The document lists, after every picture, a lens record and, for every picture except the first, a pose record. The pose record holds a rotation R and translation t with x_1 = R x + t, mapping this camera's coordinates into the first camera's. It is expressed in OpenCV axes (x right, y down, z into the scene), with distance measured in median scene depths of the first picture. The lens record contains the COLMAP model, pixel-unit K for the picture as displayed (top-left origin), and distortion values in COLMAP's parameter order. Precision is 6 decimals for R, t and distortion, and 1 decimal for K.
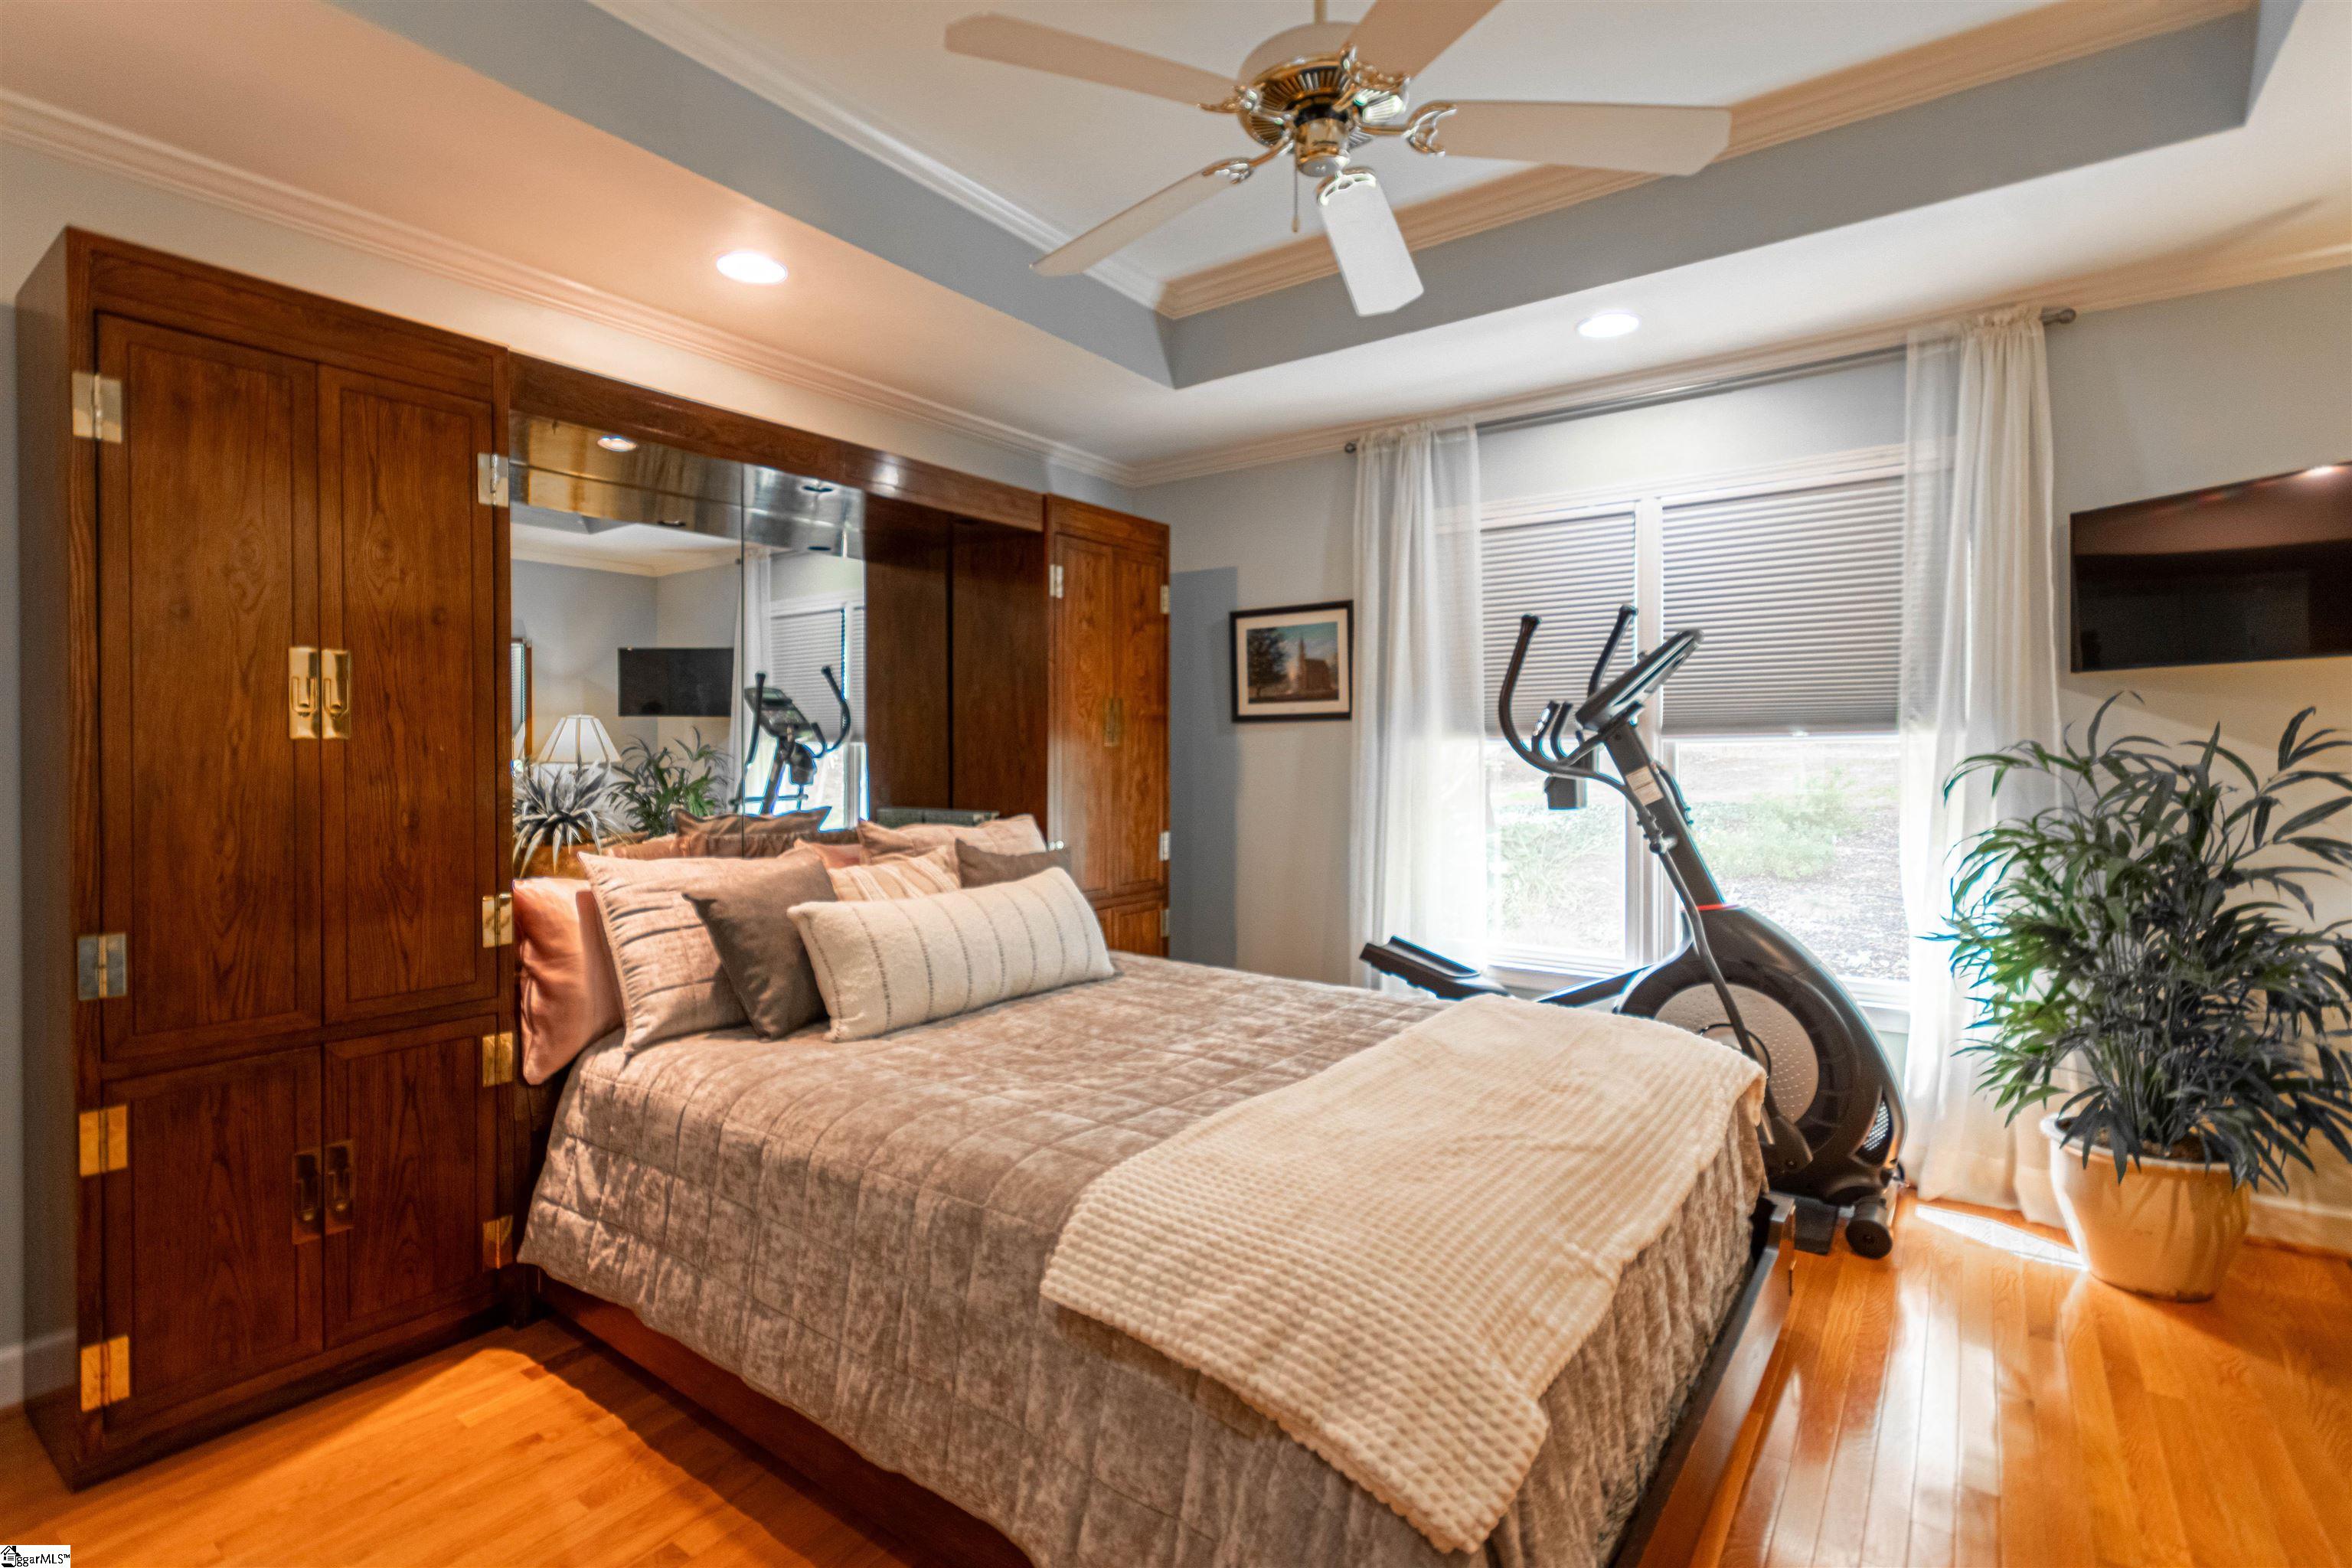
lens RADIAL K [[1101.8, 0, 1179.5], [0, 1101.8, 775.1], [0, 0, 1]] dist [0.001794, 0.001503]
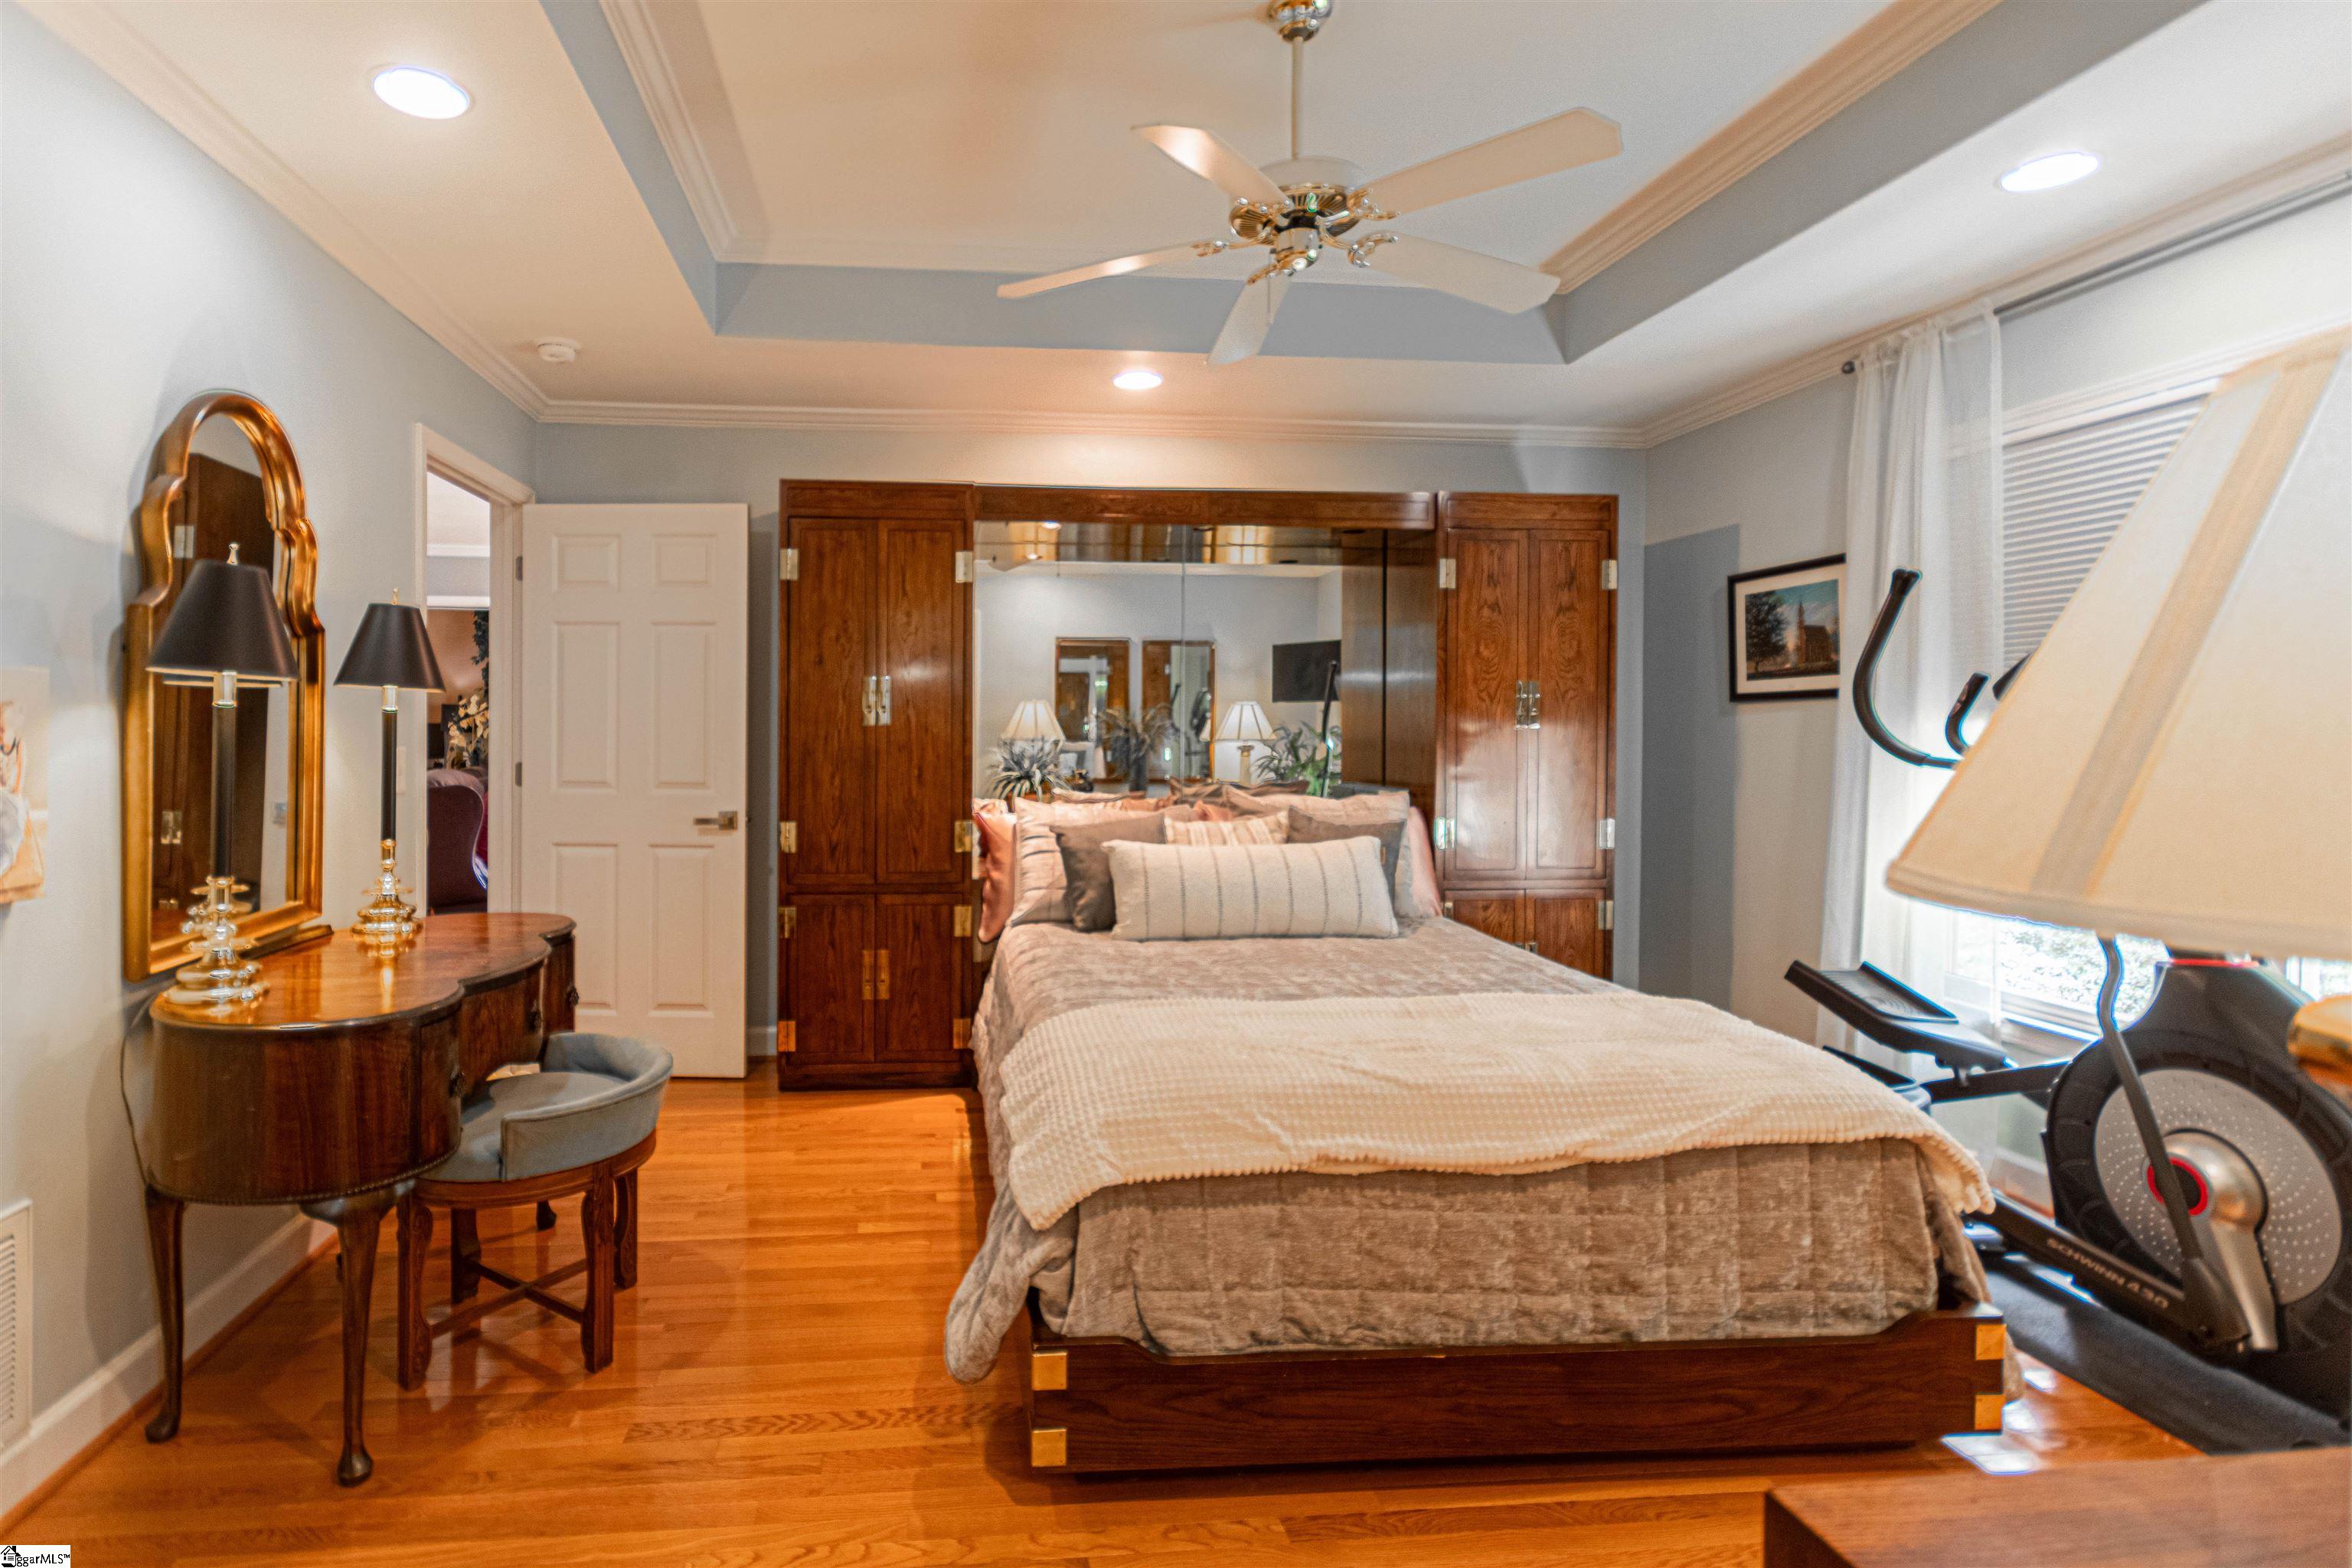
lens RADIAL K [[1376.6, 0, 1174.7], [0, 1376.6, 767.7], [0, 0, 1]] dist [0.000618, 0.000305]
pose [[0.653505, 0.023081, -0.756570, 0.679131], [-0.019549, 0.999716, 0.013613, -0.002034], [0.756670, 0.005894, 0.653771, -0.059268]]
